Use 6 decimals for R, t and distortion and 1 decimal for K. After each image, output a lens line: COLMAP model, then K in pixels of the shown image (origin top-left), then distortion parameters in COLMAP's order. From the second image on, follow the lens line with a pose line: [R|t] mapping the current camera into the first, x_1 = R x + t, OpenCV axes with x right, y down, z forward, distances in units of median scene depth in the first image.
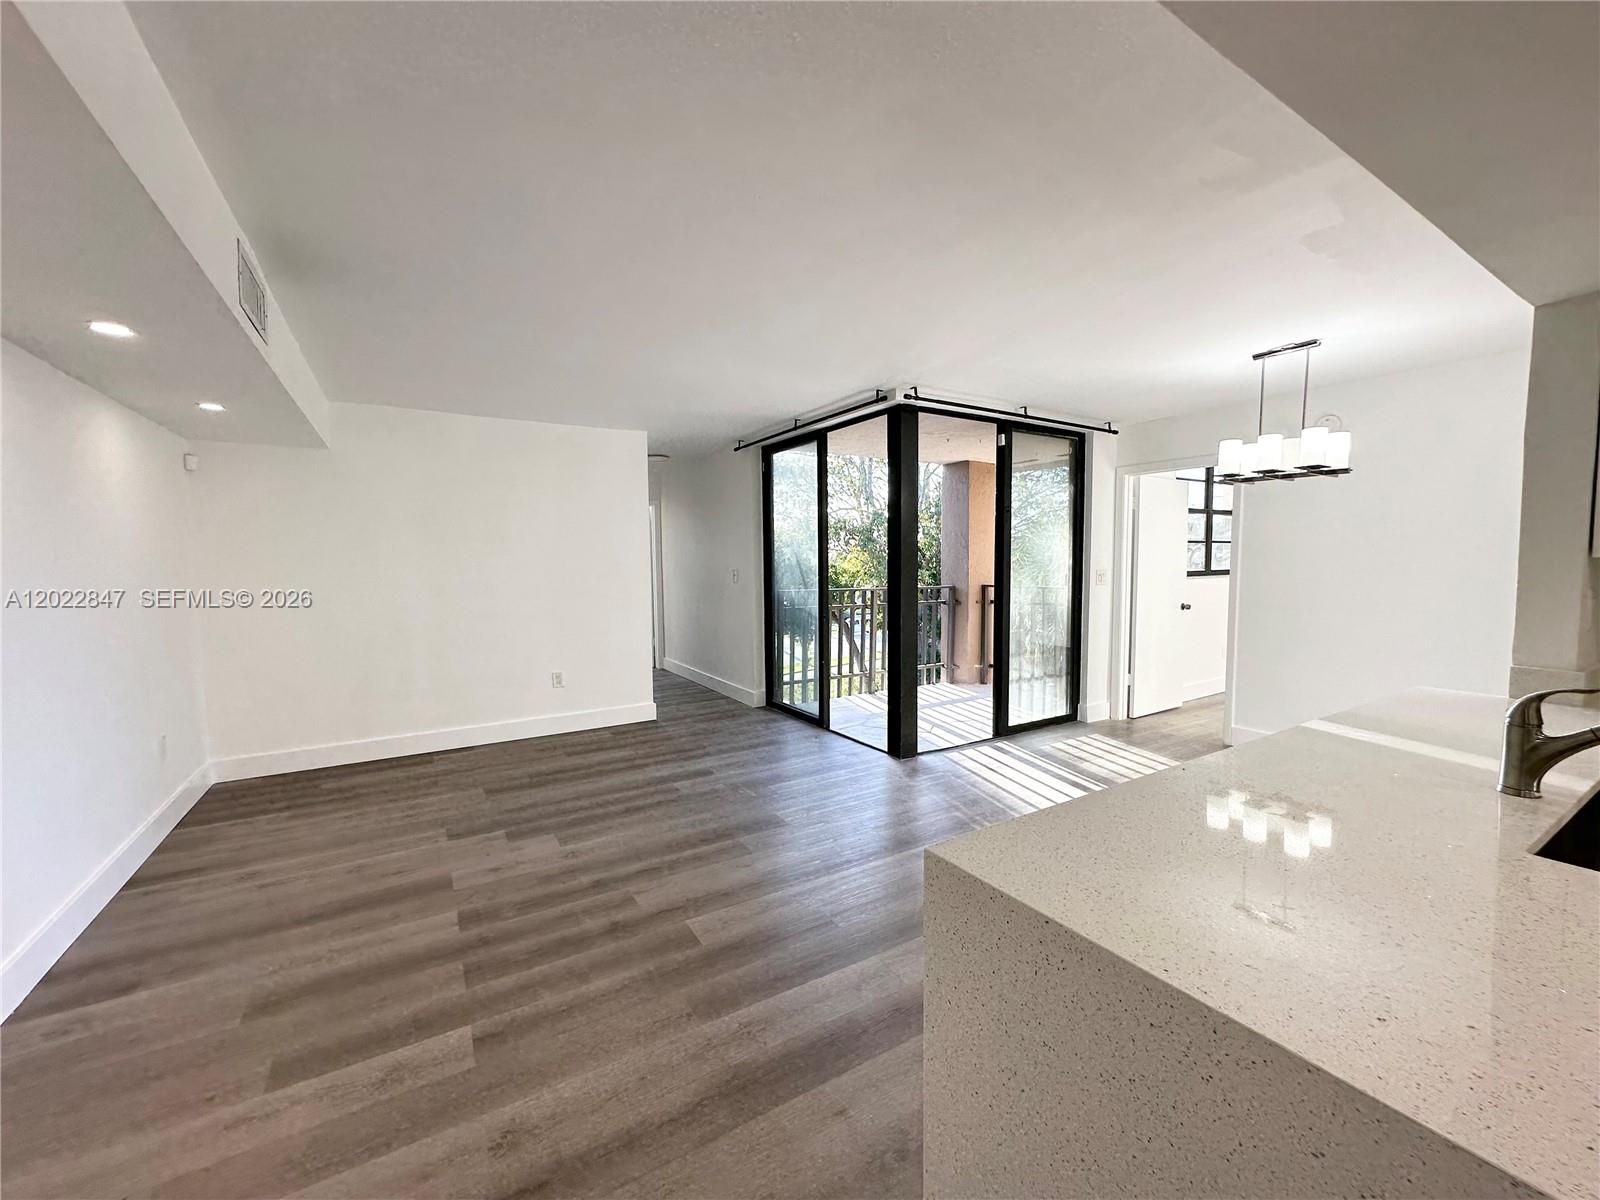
lens RADIAL K [[639.0, 0, 800.0], [0, 639.0, 600.0], [0, 0, 1]] dist [-0.000502, 0.000080]
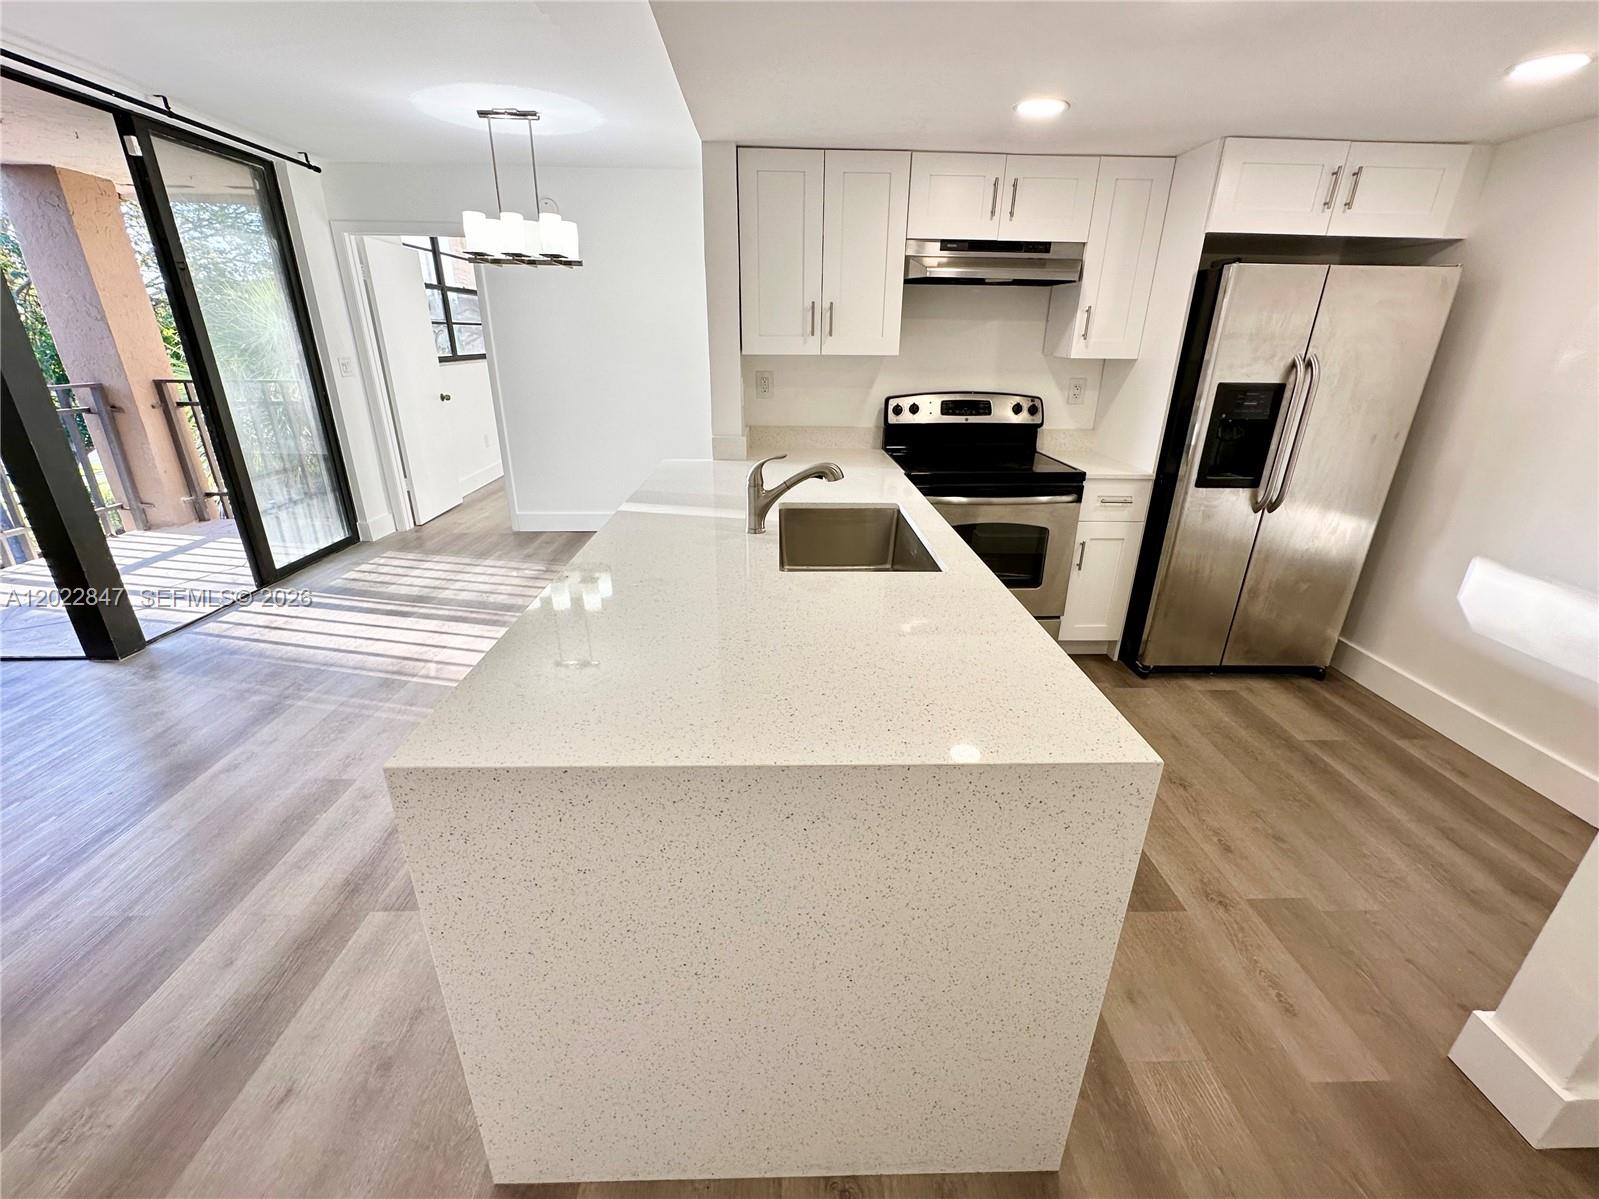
lens RADIAL K [[666.9, 0, 799.5], [0, 666.9, 599.5], [0, 0, 1]] dist [-0.000896, -0.000295]
pose [[0.496317, -0.305241, 0.812710, -0.037376], [0.039322, 0.943093, 0.330197, -0.015740], [-0.867250, -0.131925, 0.480076, 0.038660]]
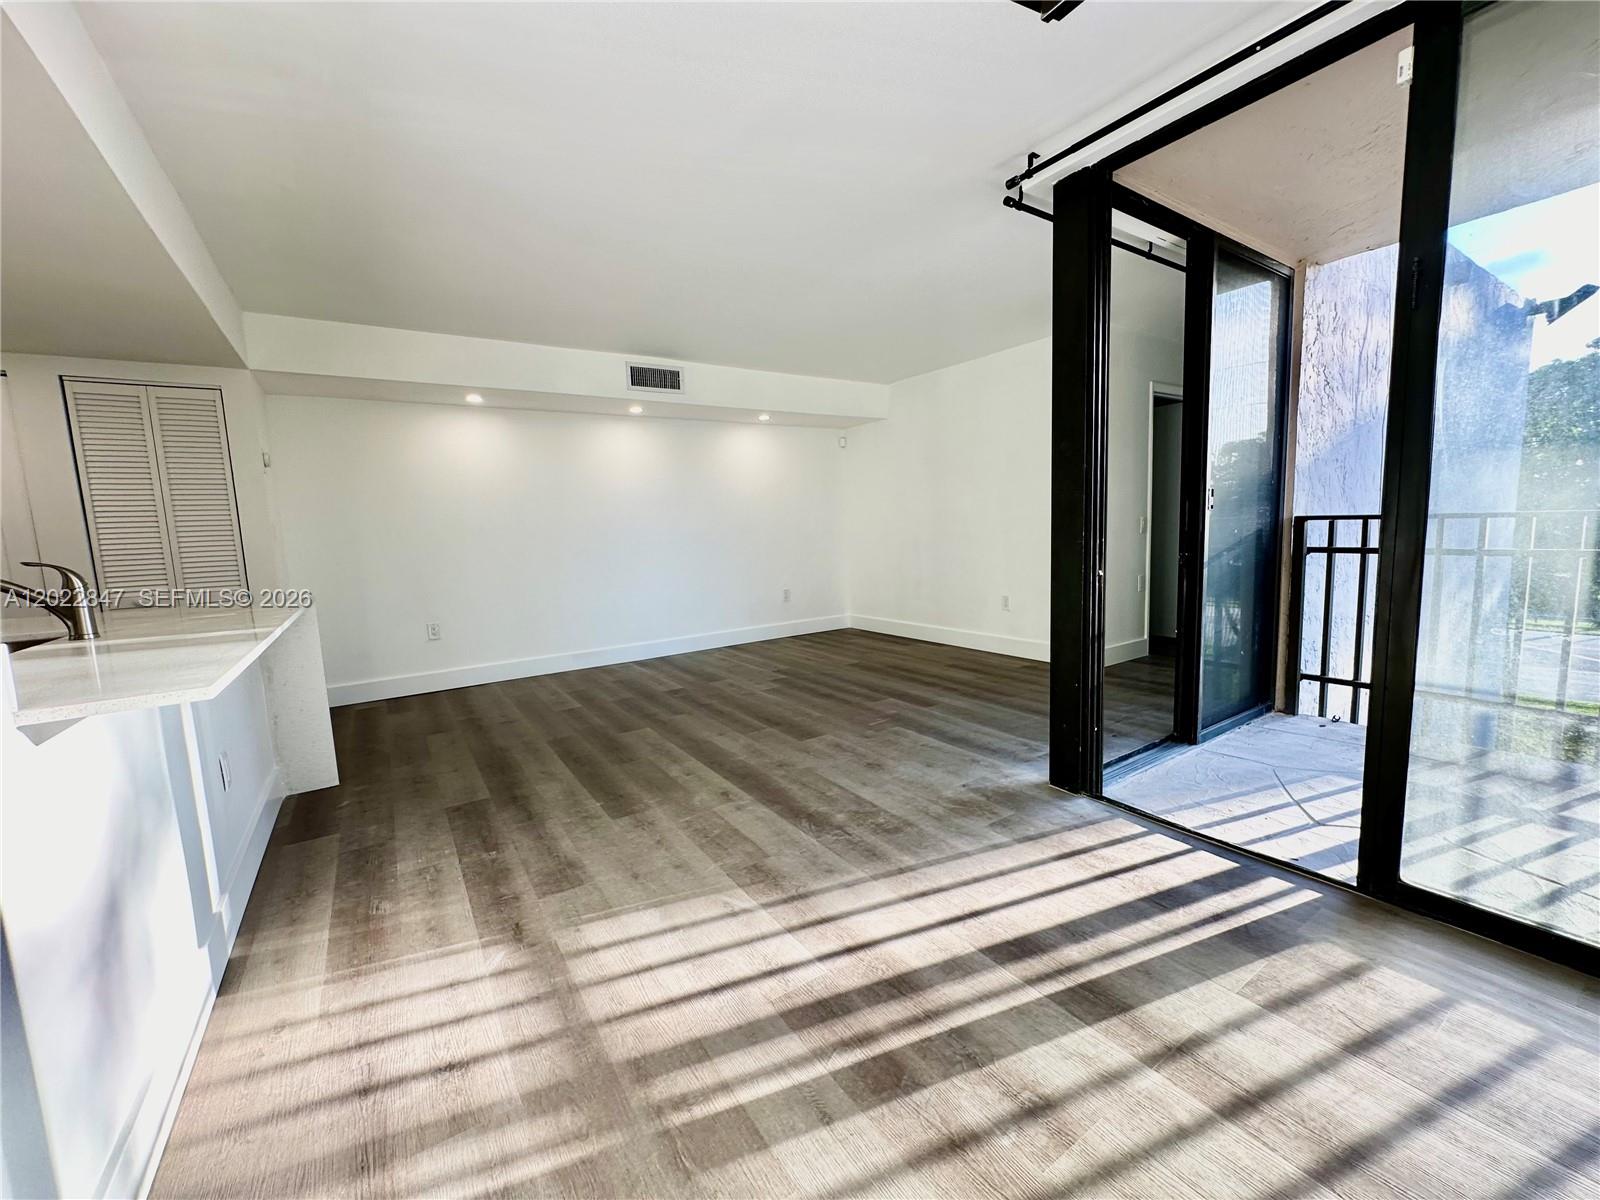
lens RADIAL K [[639.0, 0, 800.0], [0, 639.0, 600.0], [0, 0, 1]] dist [-0.000502, 0.000080]
pose [[0.042417, 0.123028, -0.991496, 0.711424], [-0.022767, 0.992251, 0.122148, 0.001147], [0.998841, 0.017392, 0.044889, 0.693810]]
